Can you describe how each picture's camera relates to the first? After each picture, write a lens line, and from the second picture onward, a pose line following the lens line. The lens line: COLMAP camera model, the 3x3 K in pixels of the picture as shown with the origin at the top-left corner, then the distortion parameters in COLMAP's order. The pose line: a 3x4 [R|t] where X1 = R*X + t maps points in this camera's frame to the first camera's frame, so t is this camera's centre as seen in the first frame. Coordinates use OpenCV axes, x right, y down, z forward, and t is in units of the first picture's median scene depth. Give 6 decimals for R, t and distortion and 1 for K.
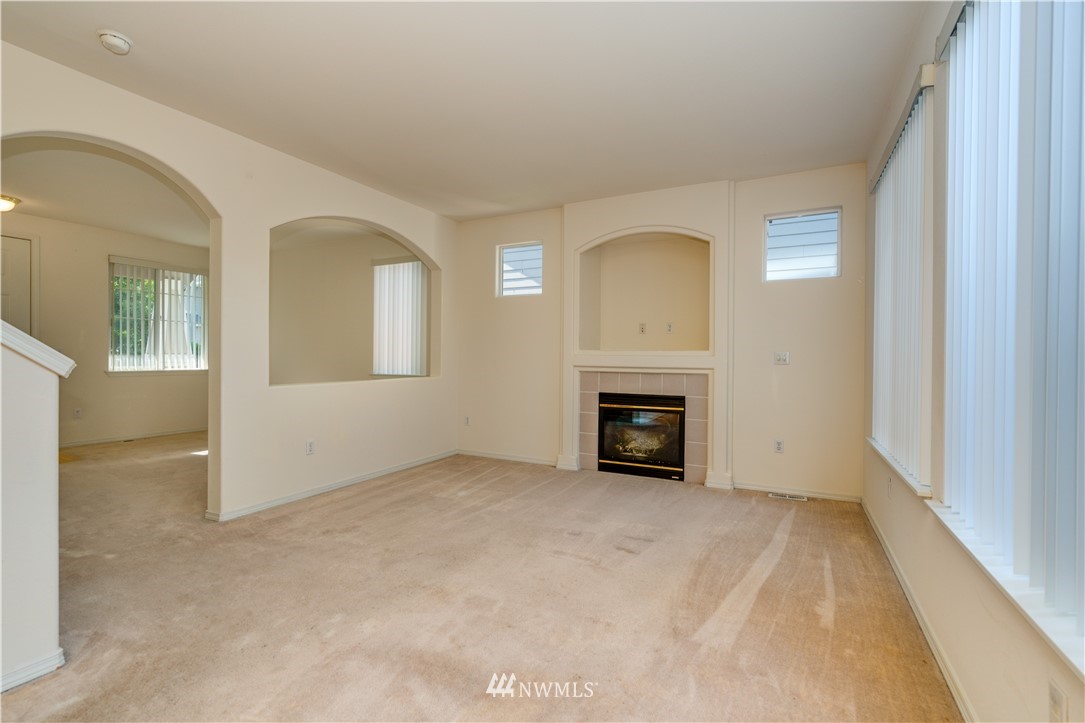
lens RADIAL K [[494.5, 0, 543.5], [0, 494.5, 362.2], [0, 0, 1]] dist [0.001821, 0.000947]
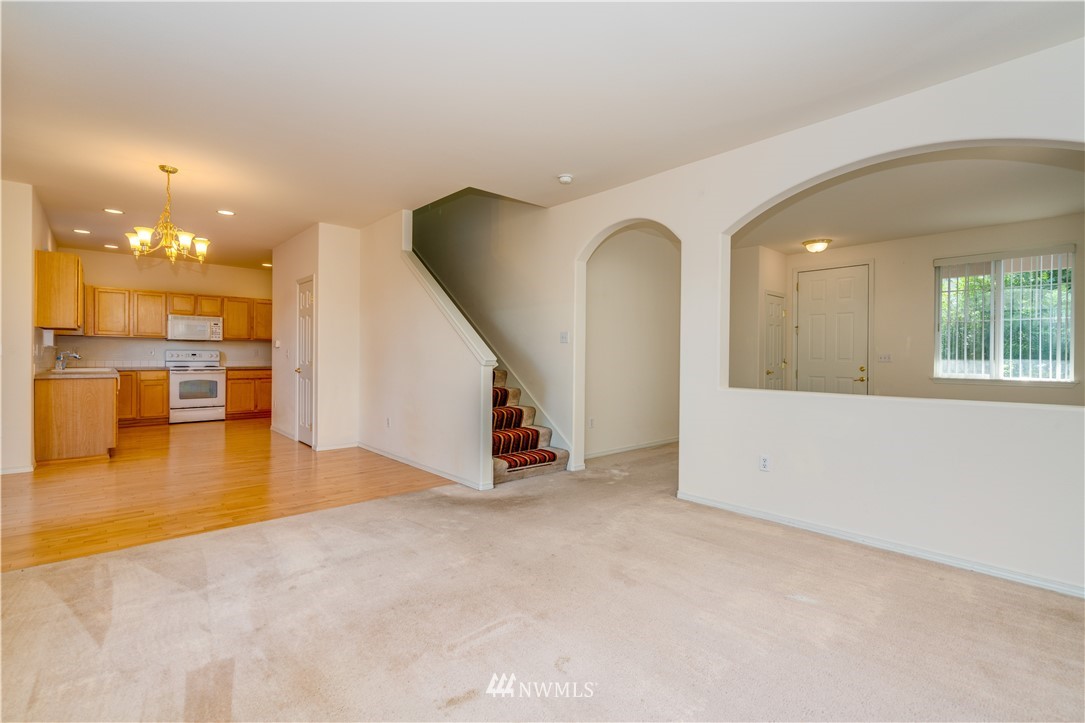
lens RADIAL K [[494.5, 0, 543.5], [0, 494.5, 361.2], [0, 0, 1]] dist [0.001821, 0.000947]
pose [[-0.345510, -0.007326, -0.938386, 0.338671], [-0.013577, 0.999904, -0.002807, 0.001426], [0.938317, 0.011770, -0.345576, 0.637594]]
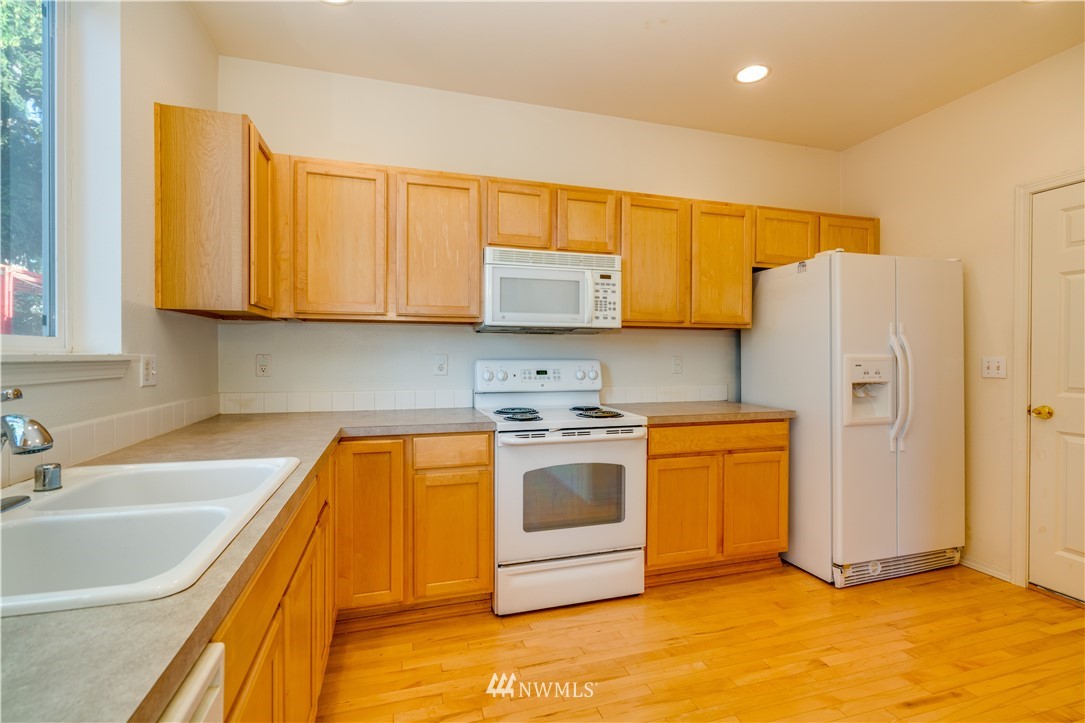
lens RADIAL K [[494.5, 0, 541.7], [0, 494.5, 359.9], [0, 0, 1]] dist [0.001821, 0.000947]
pose [[-0.717808, -0.007945, -0.696195, 0.188467], [-0.008425, 0.999961, -0.002725, -0.003291], [0.696190, 0.003910, -0.717847, 0.386892]]
